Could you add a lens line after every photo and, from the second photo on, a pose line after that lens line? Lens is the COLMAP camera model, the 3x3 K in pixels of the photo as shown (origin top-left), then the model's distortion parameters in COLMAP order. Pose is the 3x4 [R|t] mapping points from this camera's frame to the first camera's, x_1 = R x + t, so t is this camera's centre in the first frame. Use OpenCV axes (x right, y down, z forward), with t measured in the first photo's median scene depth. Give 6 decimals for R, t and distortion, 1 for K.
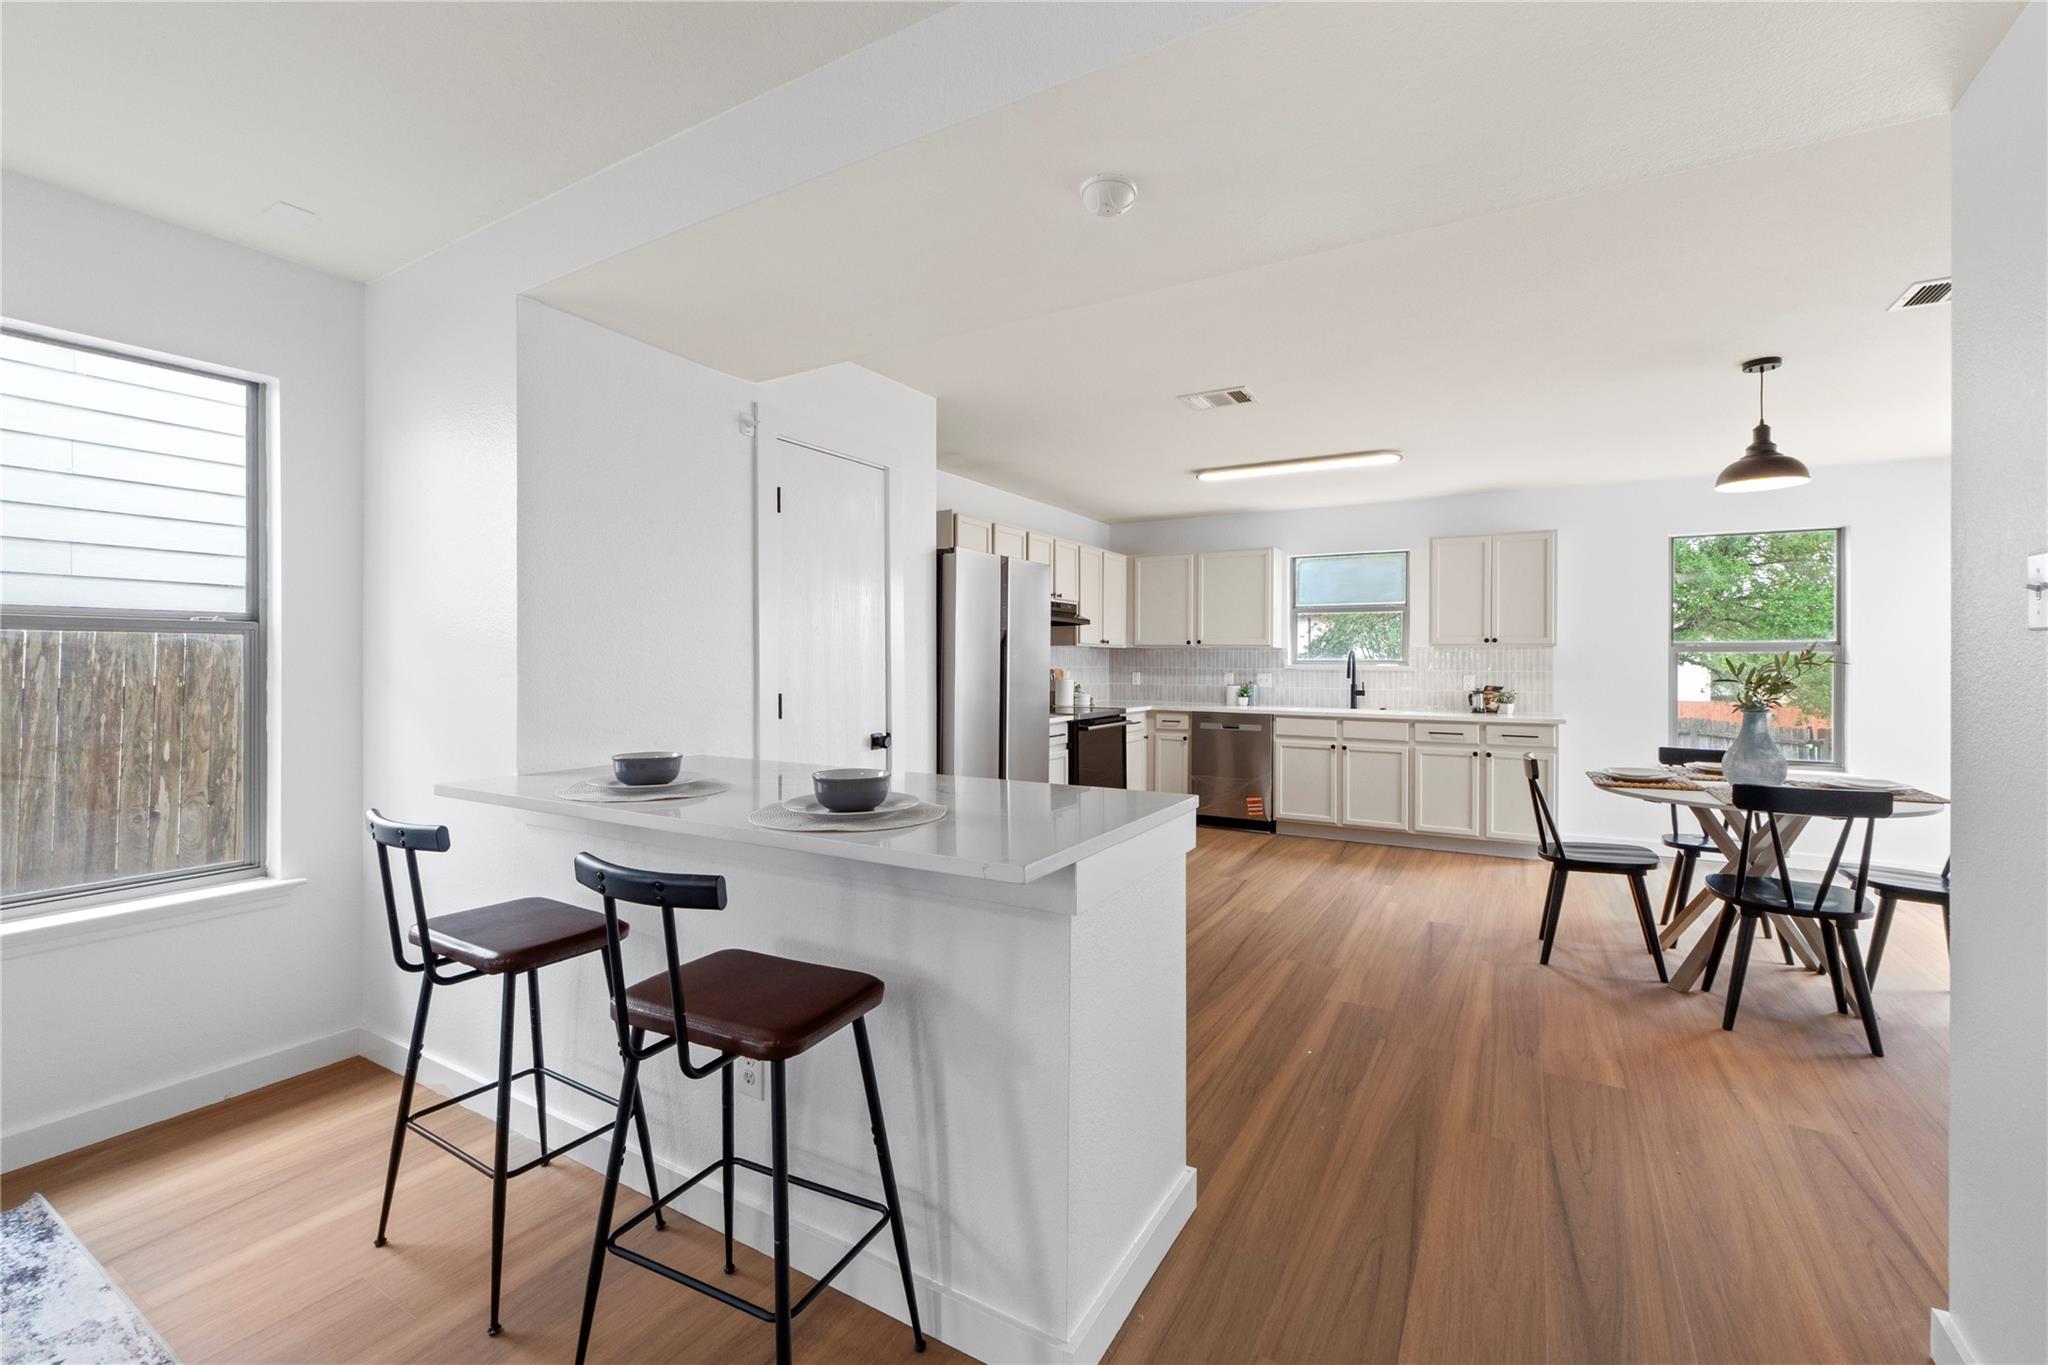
lens RADIAL K [[872.3, 0, 1002.6], [0, 872.3, 665.7], [0, 0, 1]] dist [-0.011748, -0.001882]
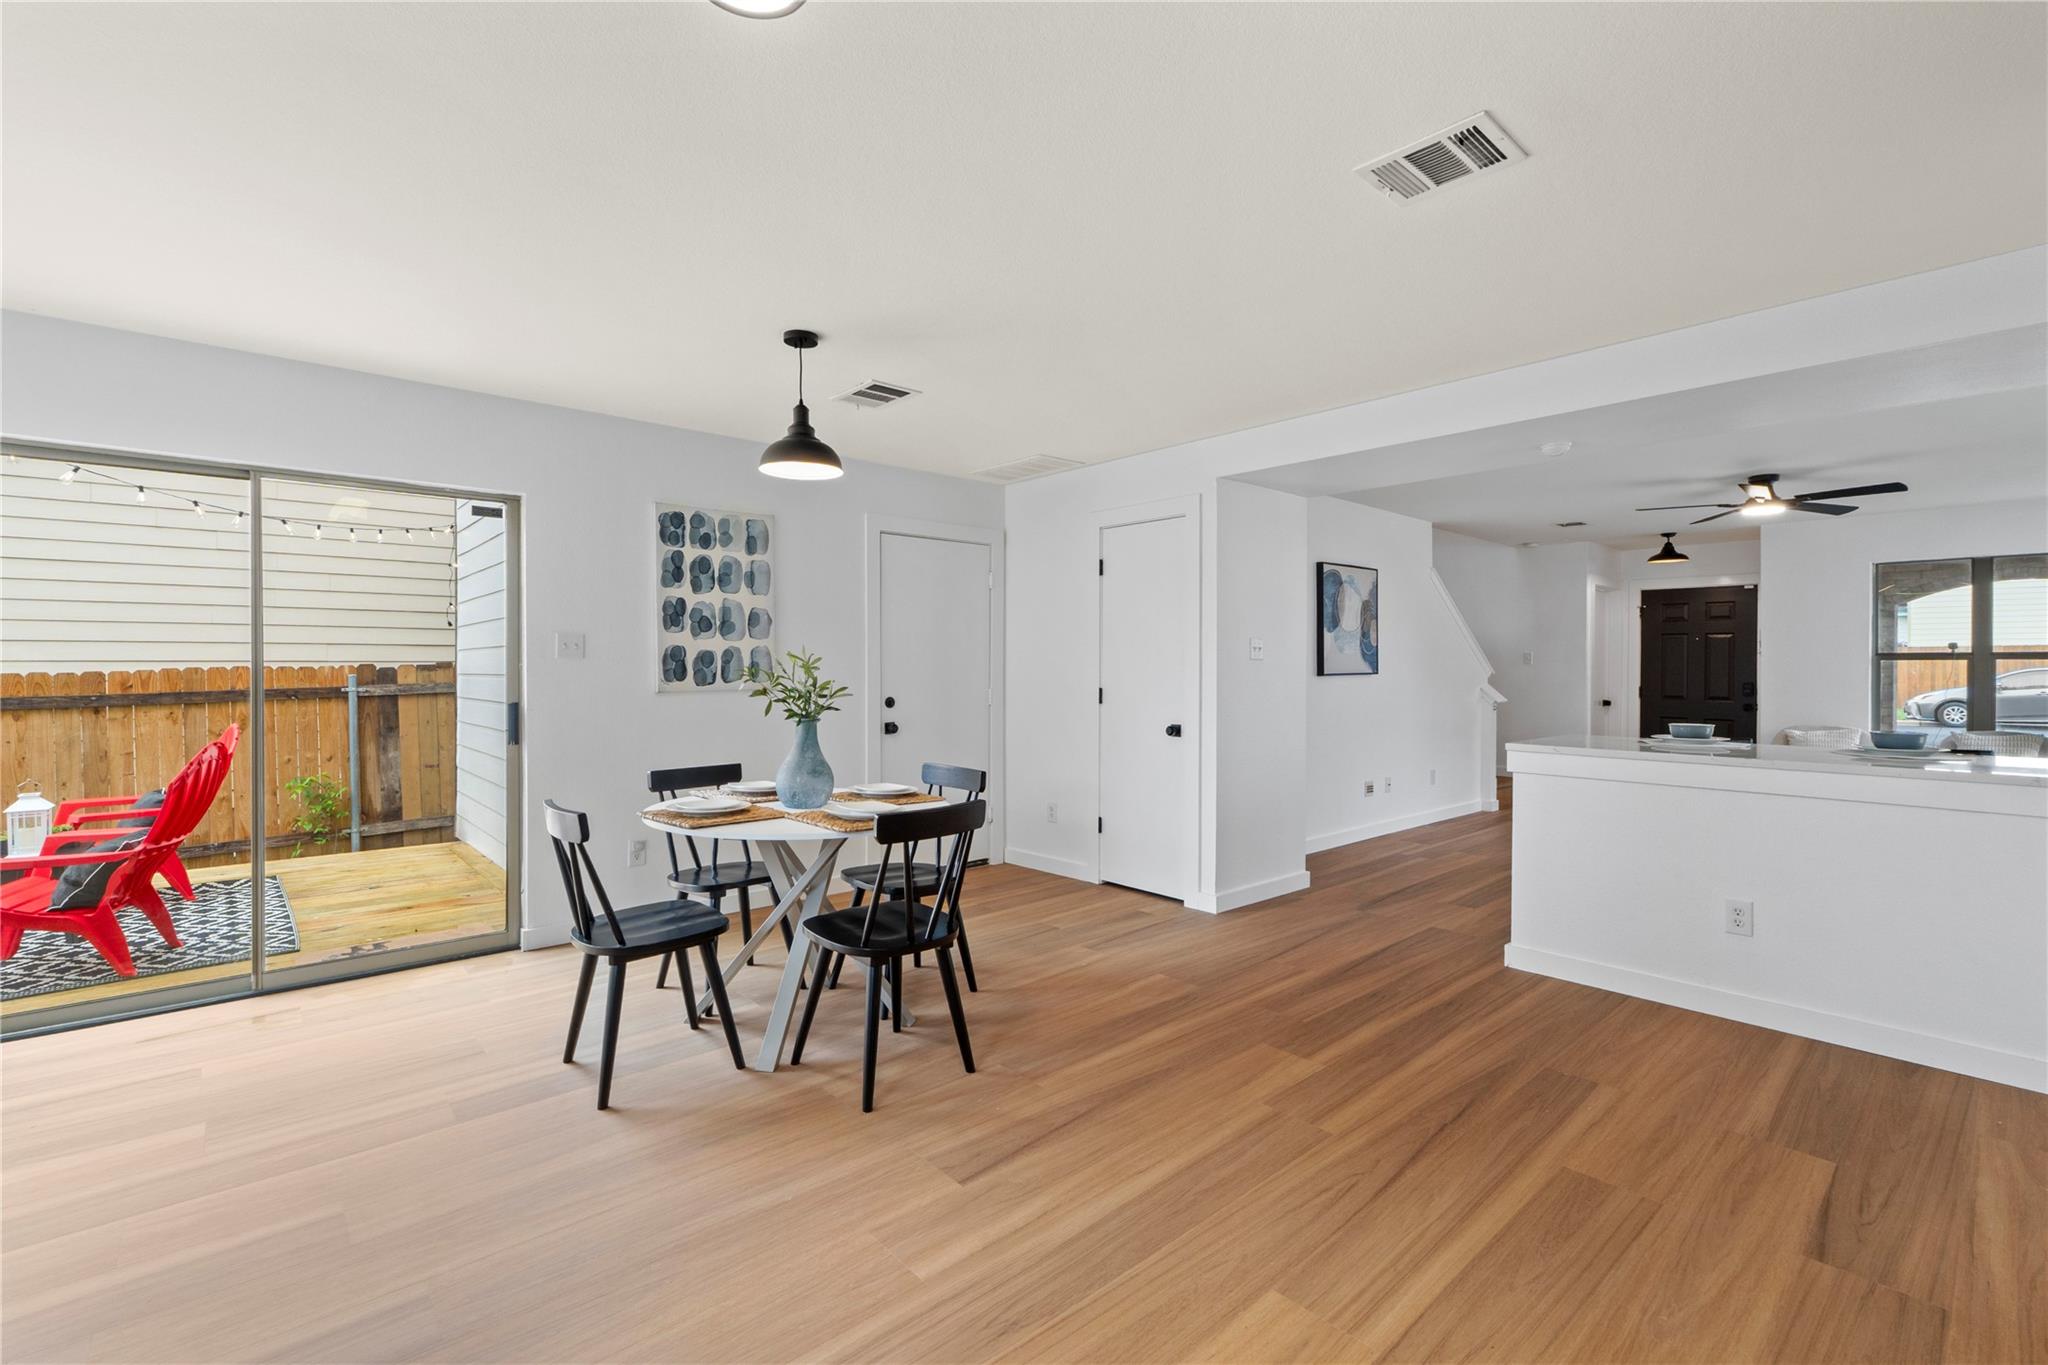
lens RADIAL K [[872.3, 0, 1019.9], [0, 872.3, 668.5], [0, 0, 1]] dist [-0.011748, -0.001882]
pose [[-0.952207, -0.008724, 0.305328, 0.253759], [-0.007325, 0.999957, 0.005727, -0.006562], [-0.305365, 0.003217, -0.952230, 1.209904]]
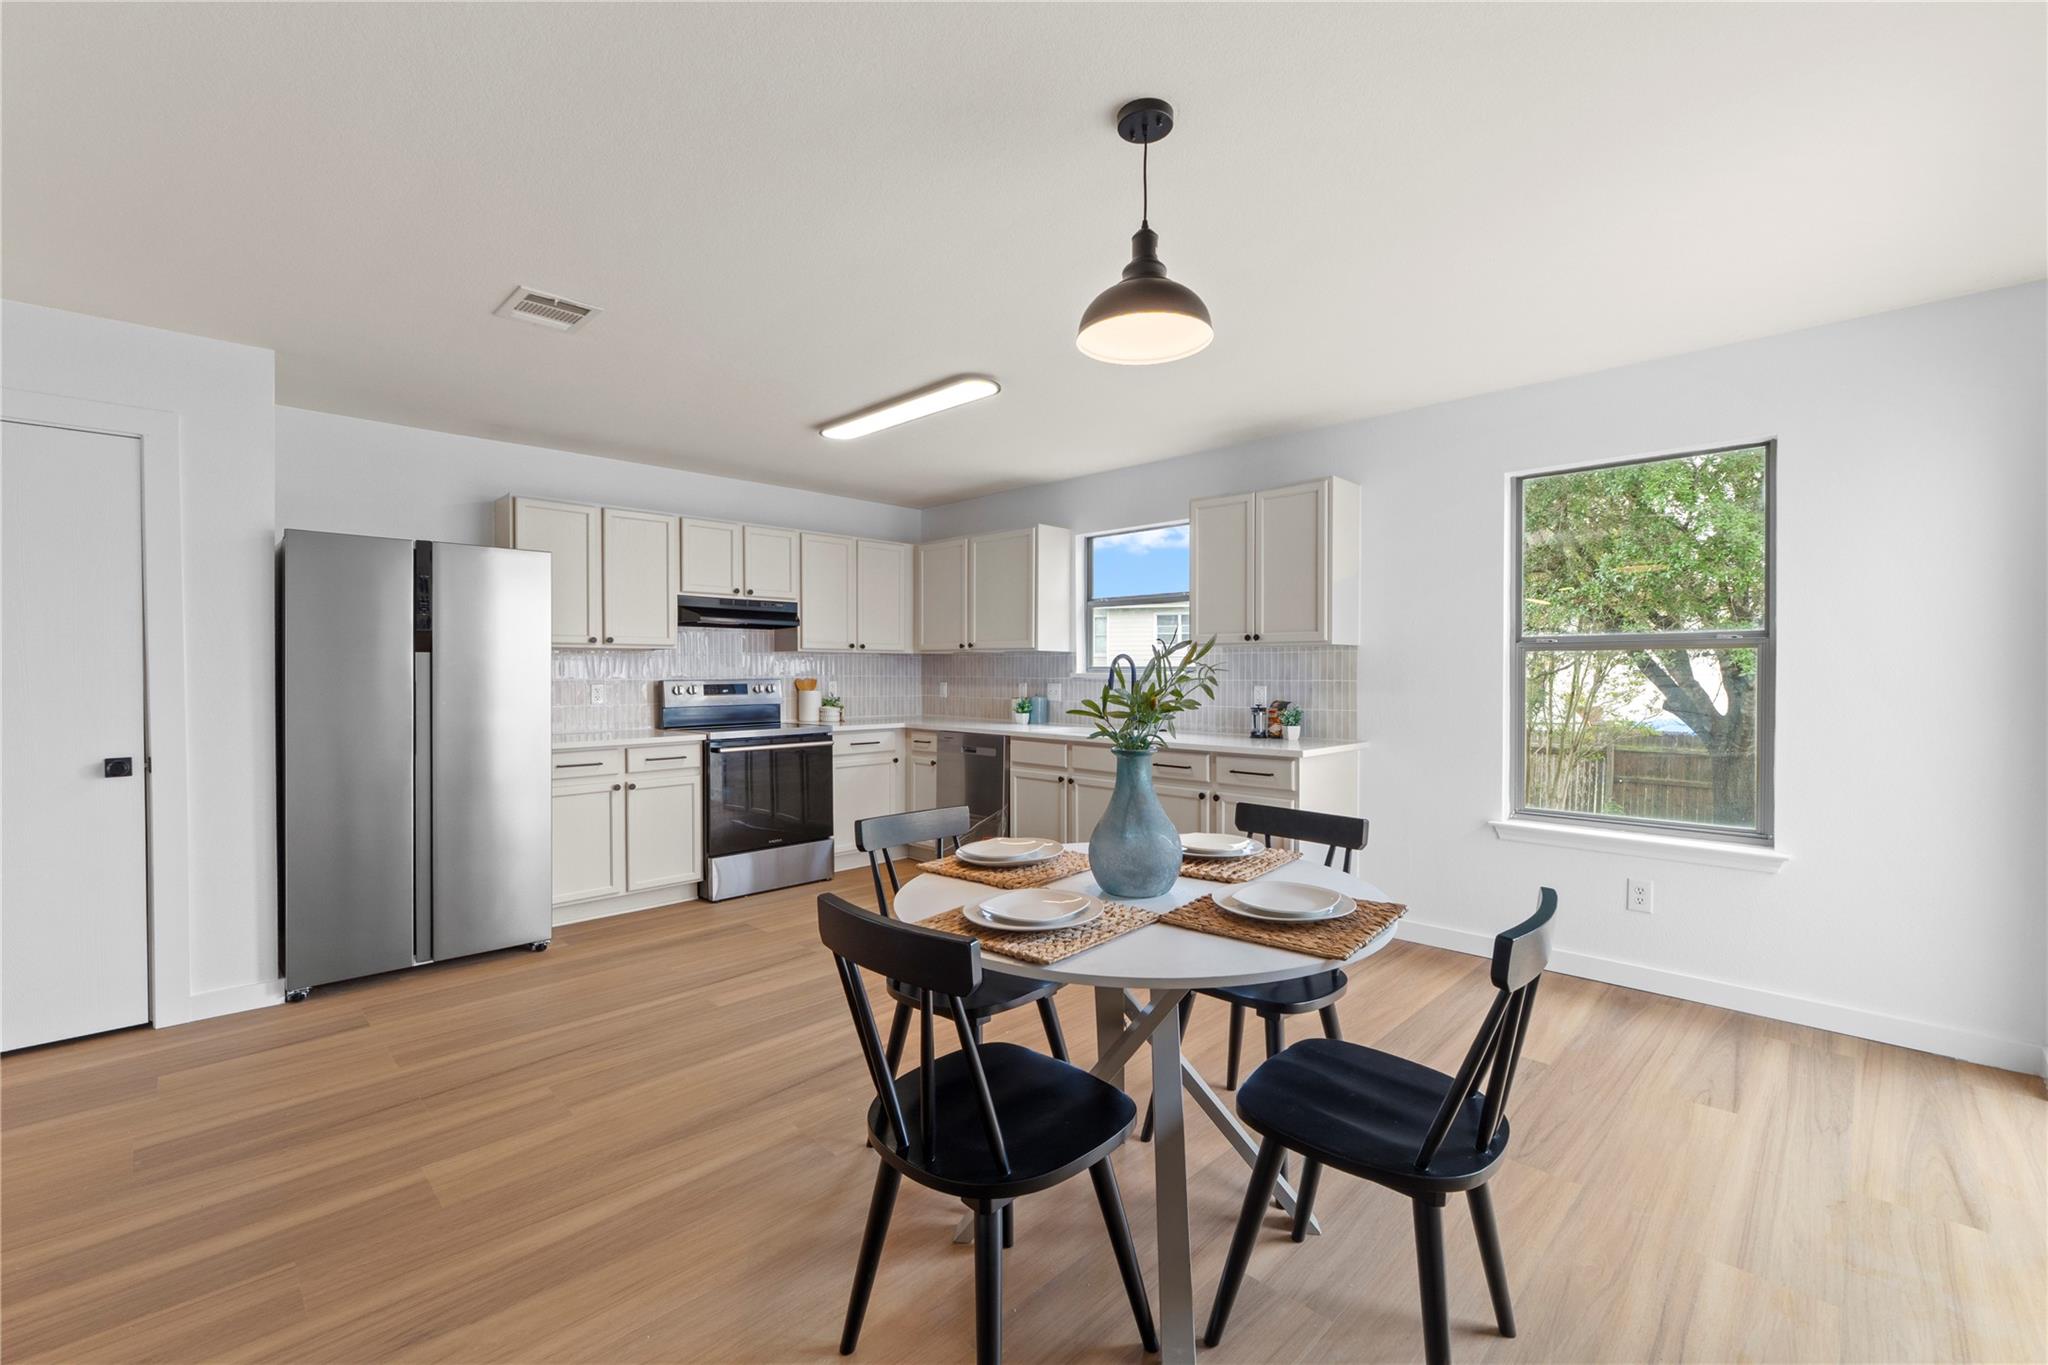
lens RADIAL K [[872.3, 0, 1017.1], [0, 872.3, 684.5], [0, 0, 1]] dist [-0.011748, -0.001882]
pose [[0.970949, 0.000144, -0.239285, 0.623023], [0.002545, 0.999937, 0.010928, 0.001374], [0.239272, -0.011220, 0.970888, 0.294249]]
